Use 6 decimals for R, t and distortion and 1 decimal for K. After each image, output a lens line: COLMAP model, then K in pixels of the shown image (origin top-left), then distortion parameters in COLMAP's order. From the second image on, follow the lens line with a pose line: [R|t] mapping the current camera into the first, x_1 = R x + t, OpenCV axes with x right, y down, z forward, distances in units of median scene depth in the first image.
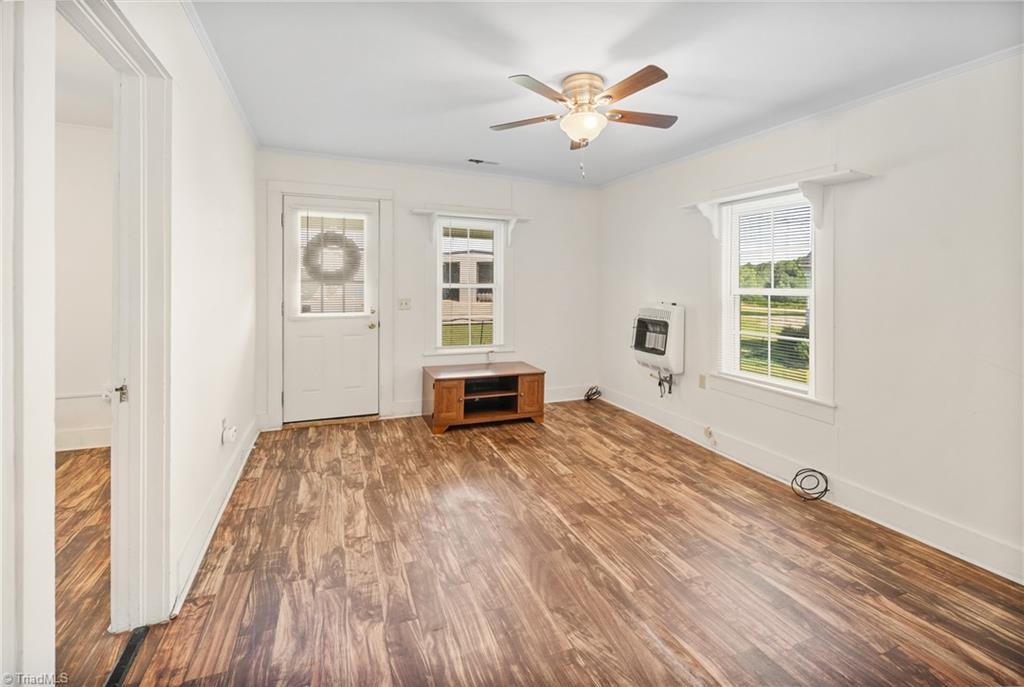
lens RADIAL K [[448.3, 0, 513.6], [0, 448.3, 264.6], [0, 0, 1]] dist [-0.003482, -0.000264]
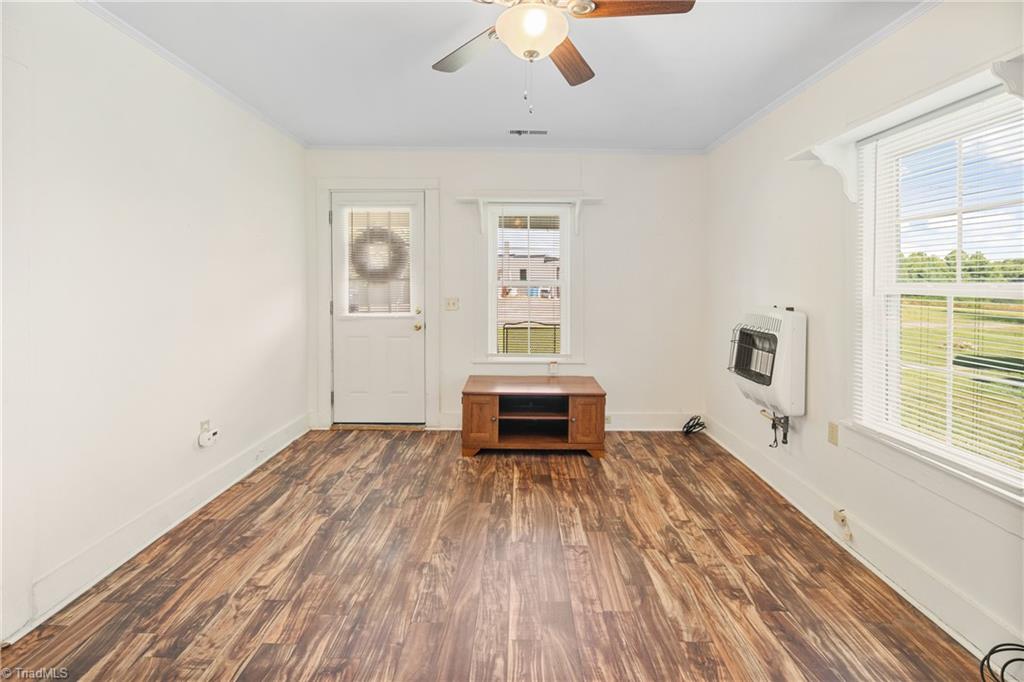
lens RADIAL K [[447.2, 0, 515.6], [0, 447.2, 272.9], [0, 0, 1]] dist [-0.000379, -0.001536]
pose [[0.924155, -0.015680, -0.381696, 0.233722], [0.023653, 0.999589, 0.016205, 0.015406], [0.381285, -0.024004, 0.924146, 0.240599]]
